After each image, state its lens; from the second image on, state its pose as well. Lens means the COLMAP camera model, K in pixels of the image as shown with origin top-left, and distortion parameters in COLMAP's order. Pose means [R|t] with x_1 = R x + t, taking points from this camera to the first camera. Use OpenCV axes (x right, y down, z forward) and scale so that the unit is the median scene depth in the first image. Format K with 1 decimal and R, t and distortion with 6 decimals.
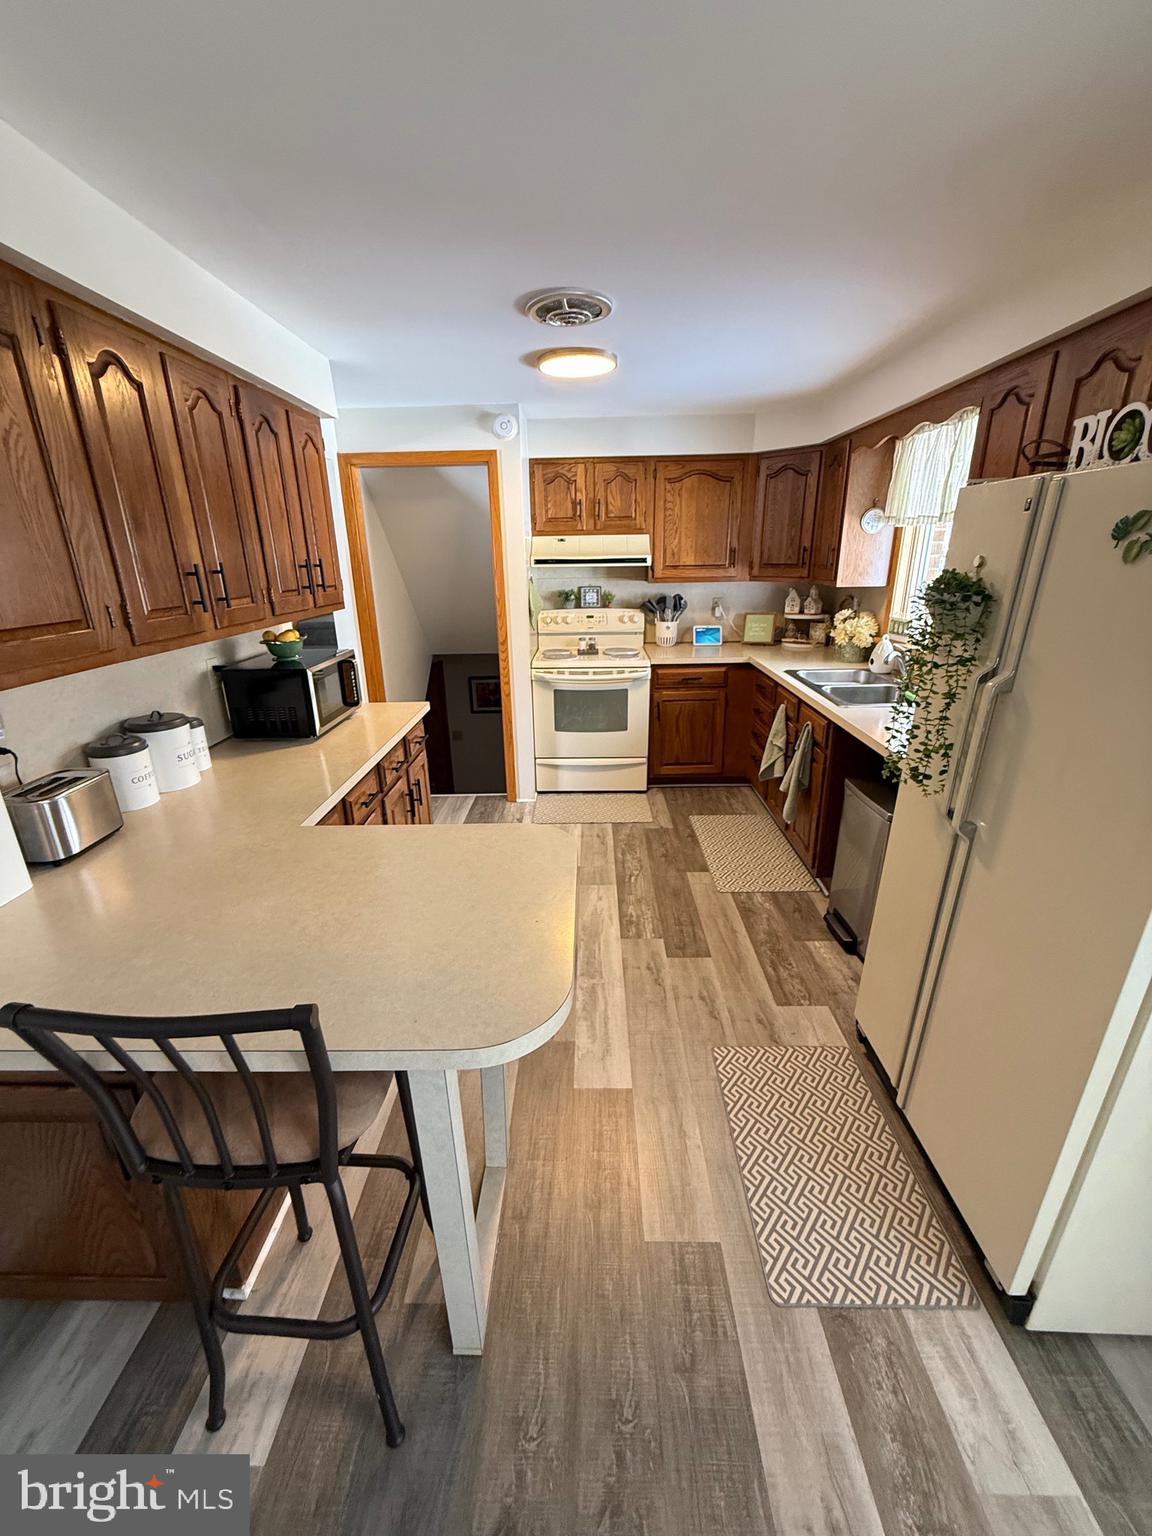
lens RADIAL K [[611.1, 0, 577.6], [0, 611.1, 763.3], [0, 0, 1]] dist [0.000938, -0.000432]
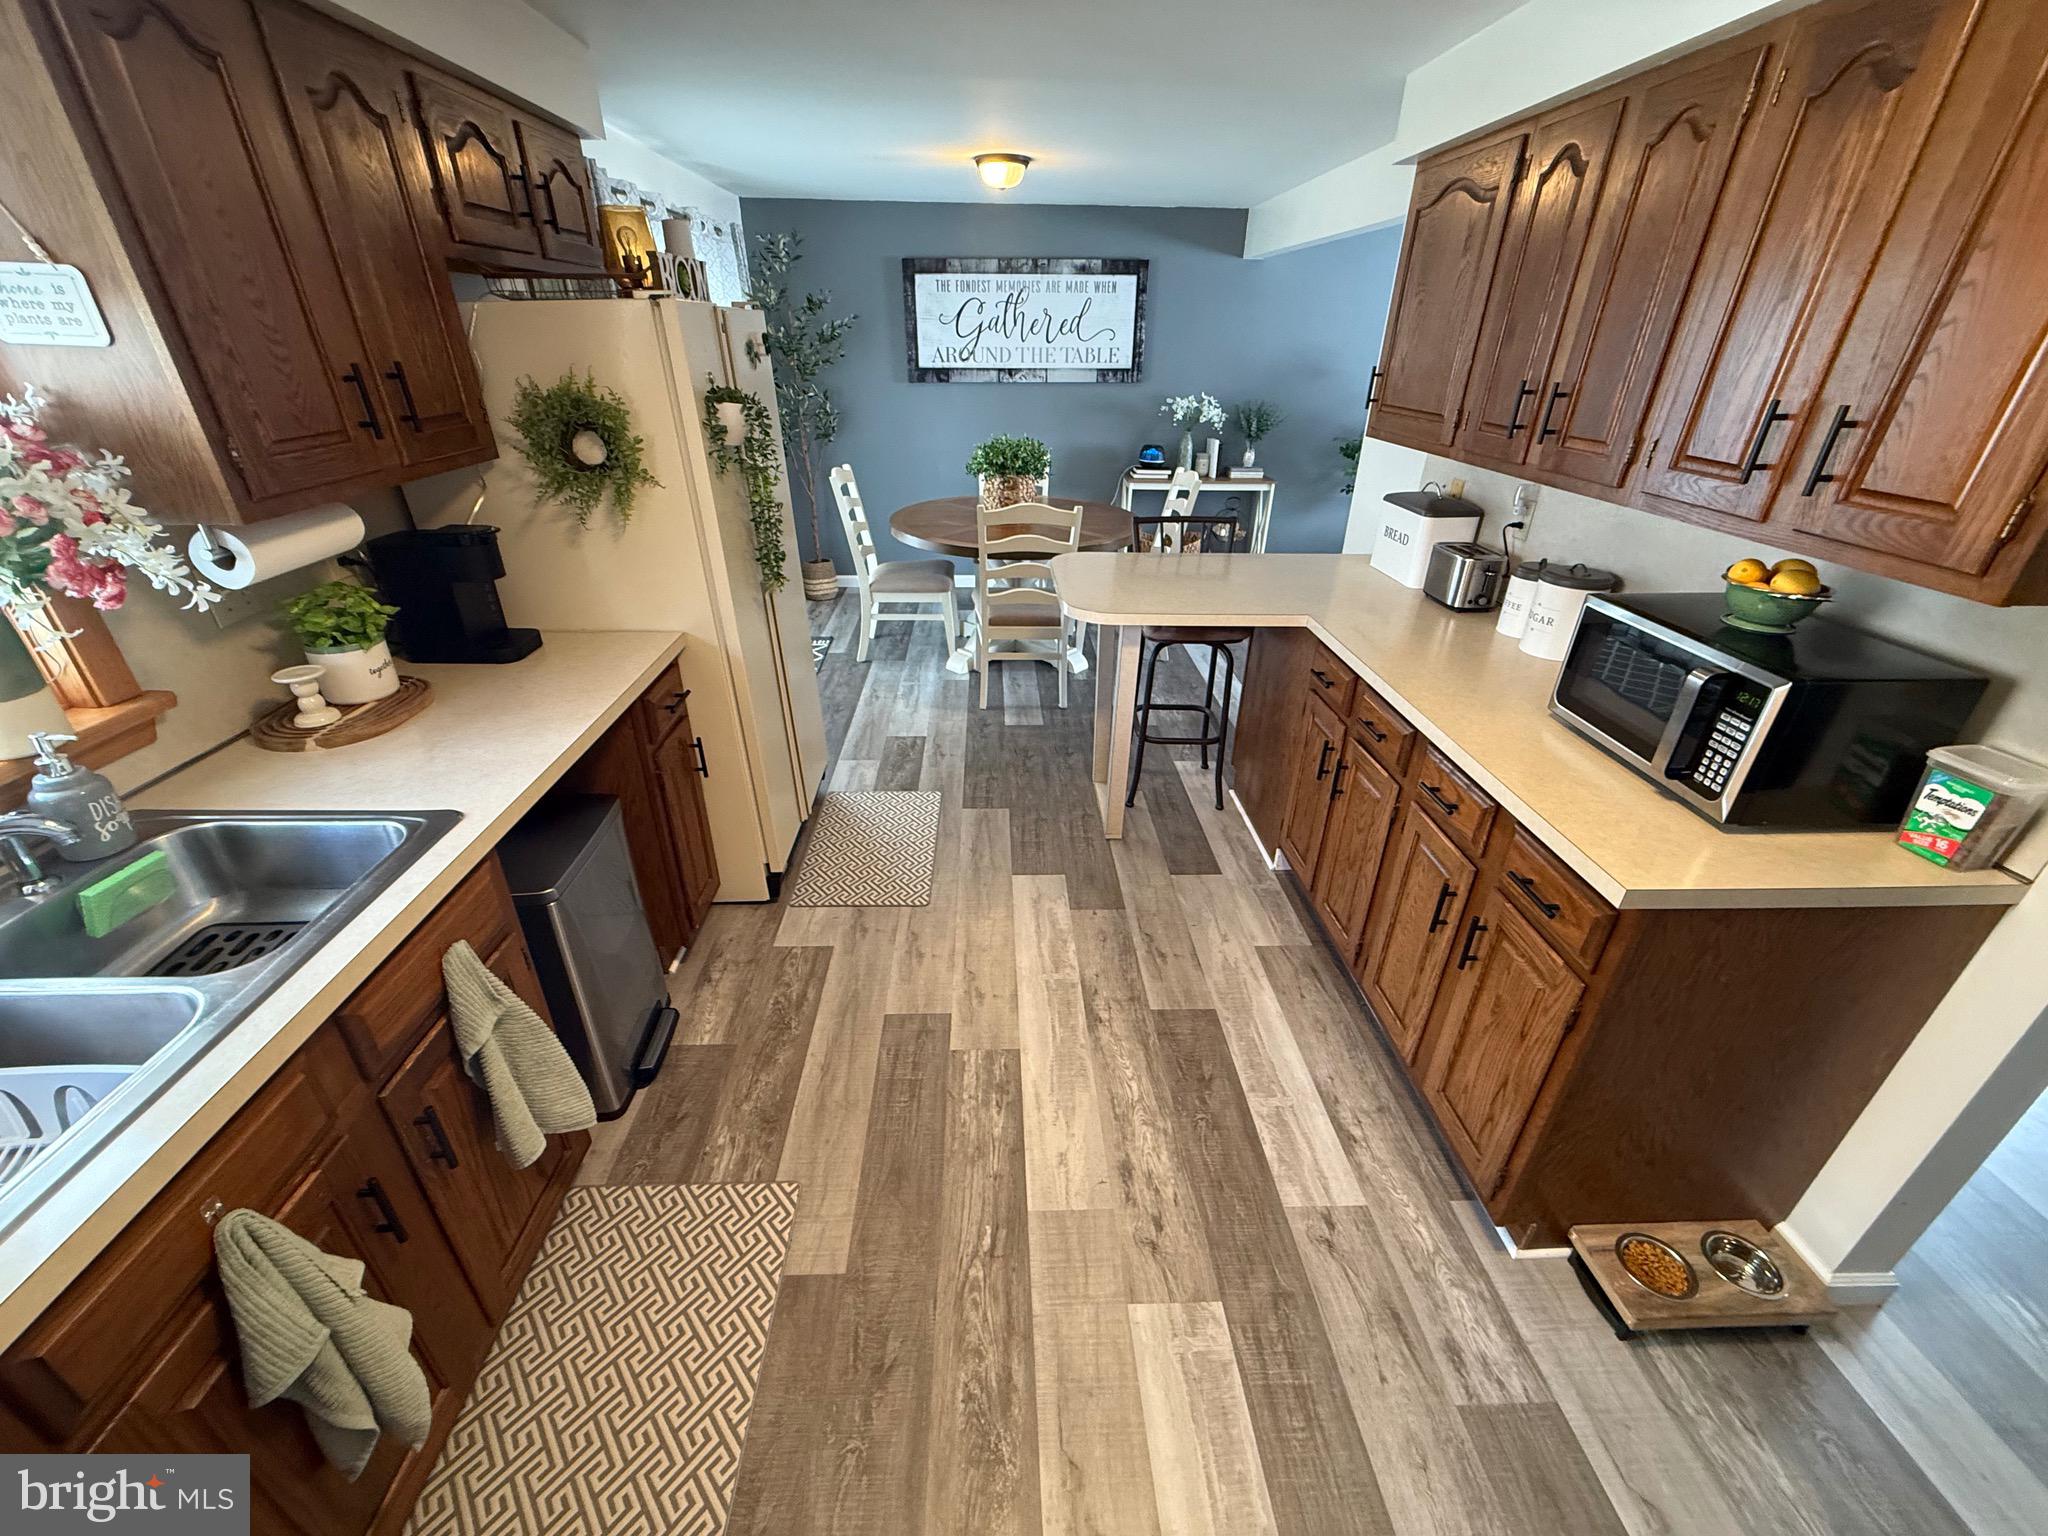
lens RADIAL K [[818.6, 0, 1020.4], [0, 818.6, 768.0], [0, 0, 1]] dist [-0.000260, 0.000093]
pose [[-0.998469, 0.030462, -0.046170, 0.089816], [-0.013130, 0.680309, 0.732808, -0.451237], [0.053733, 0.732292, -0.678868, 1.223413]]
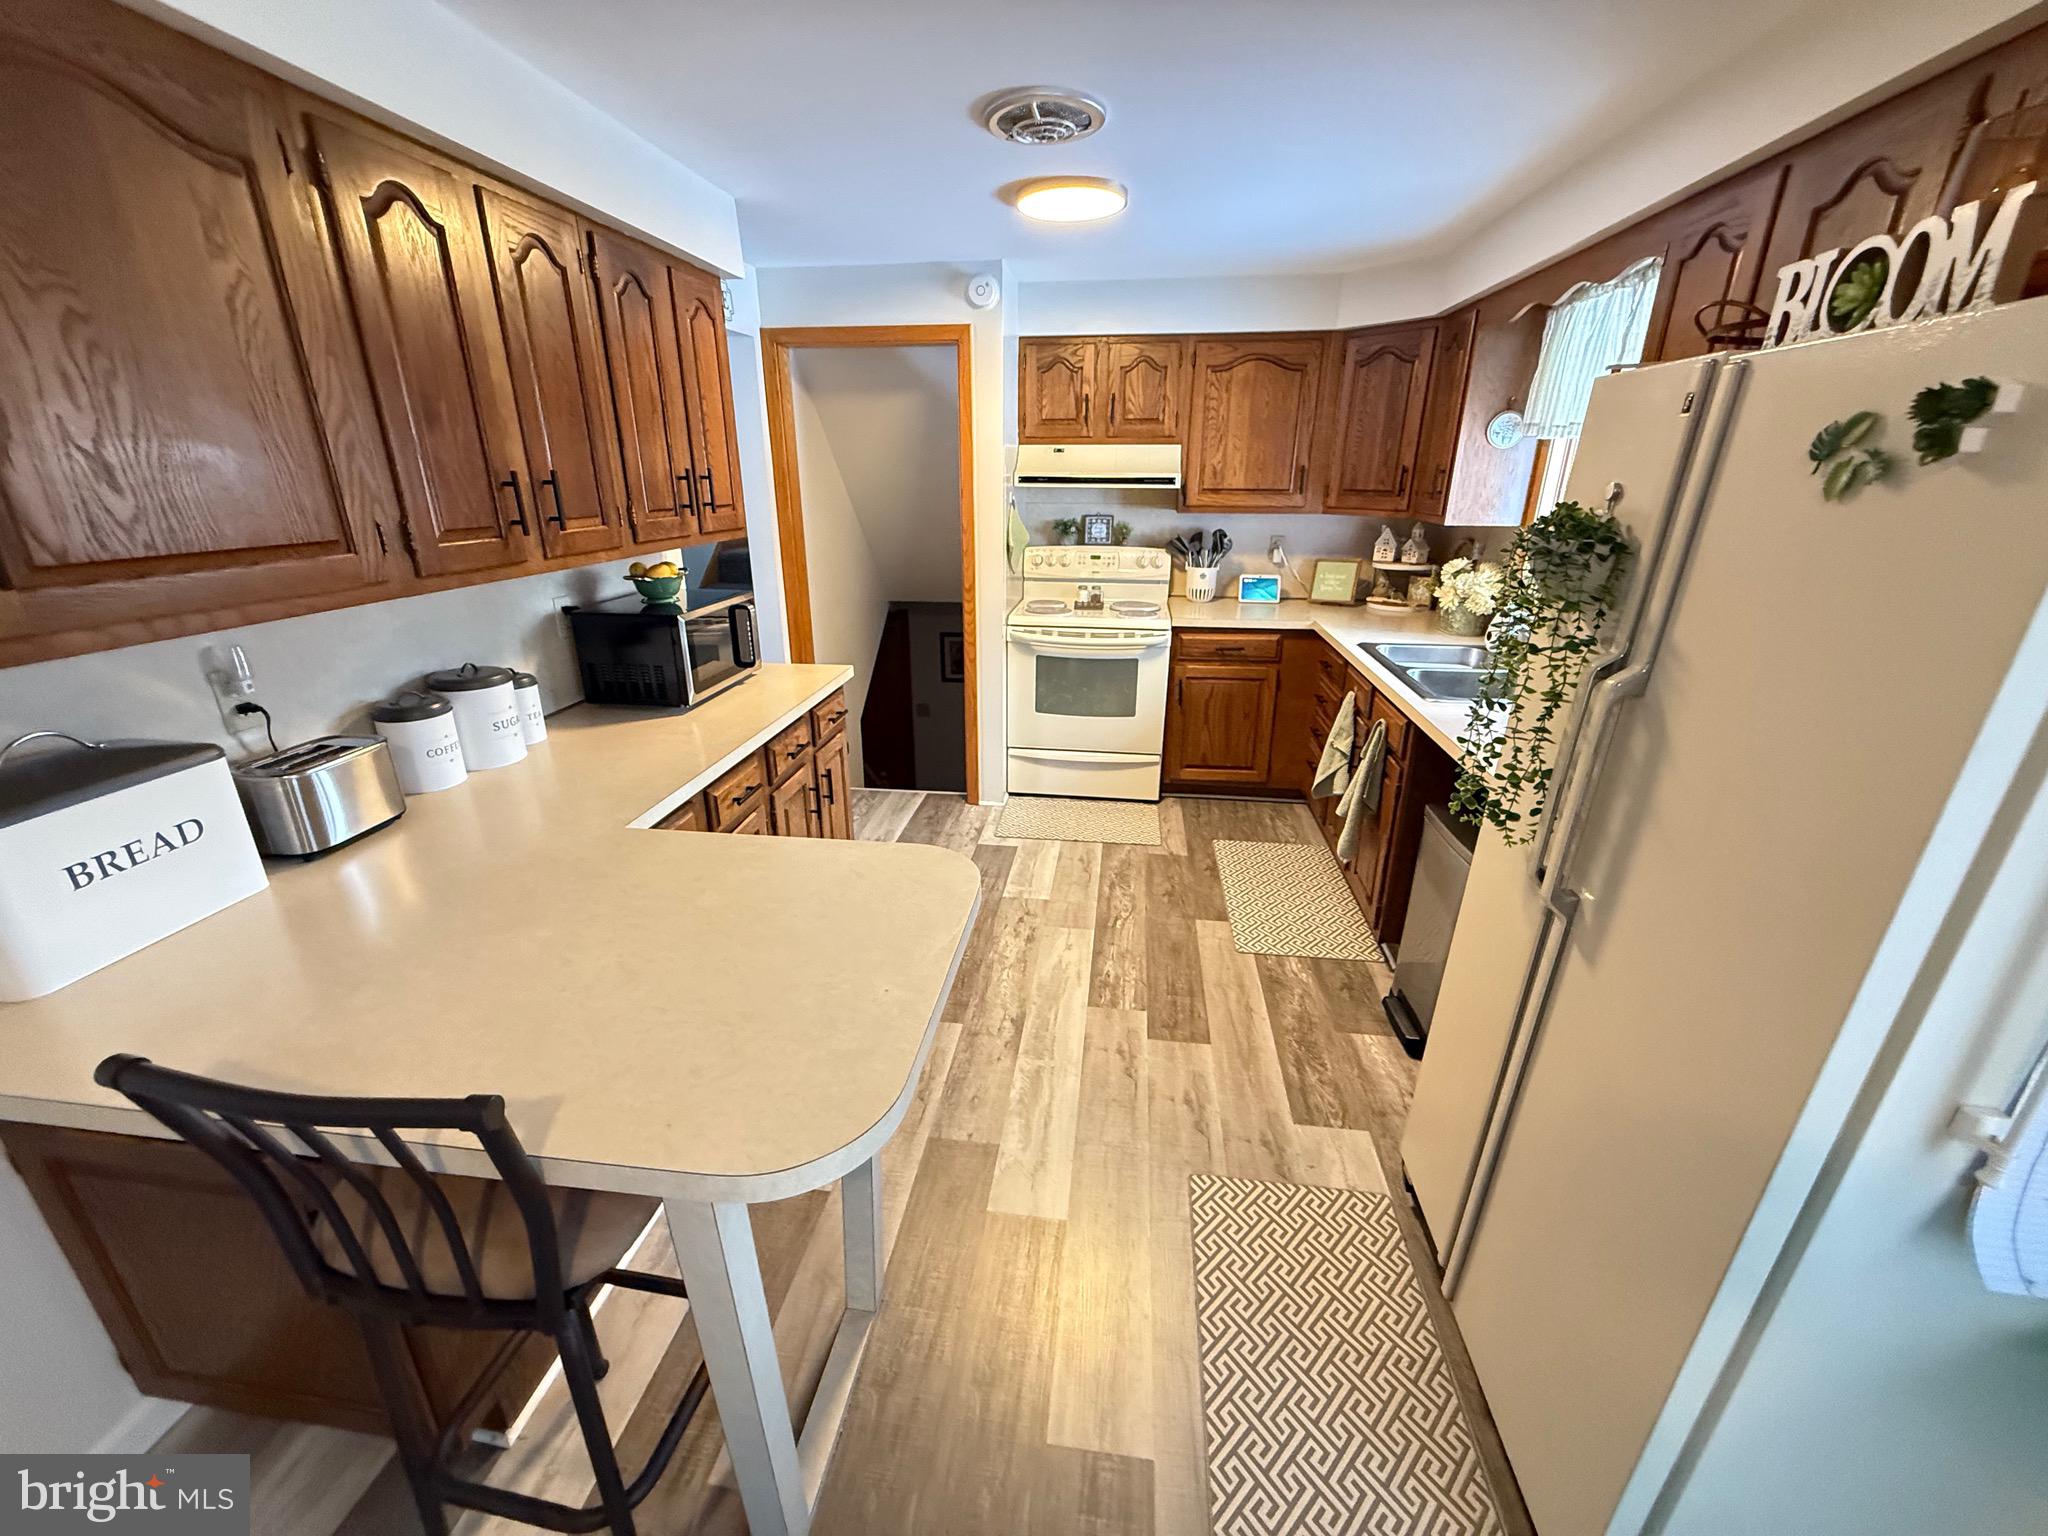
lens RADIAL K [[814.9, 0, 1020.7], [0, 814.9, 766.9], [0, 0, 1]] dist [0.000938, -0.000432]
pose [[0.993187, 0.057826, -0.101167, 0.066100], [-0.055843, 0.998190, 0.022318, -0.011171], [0.102275, -0.016516, 0.994619, 0.034749]]
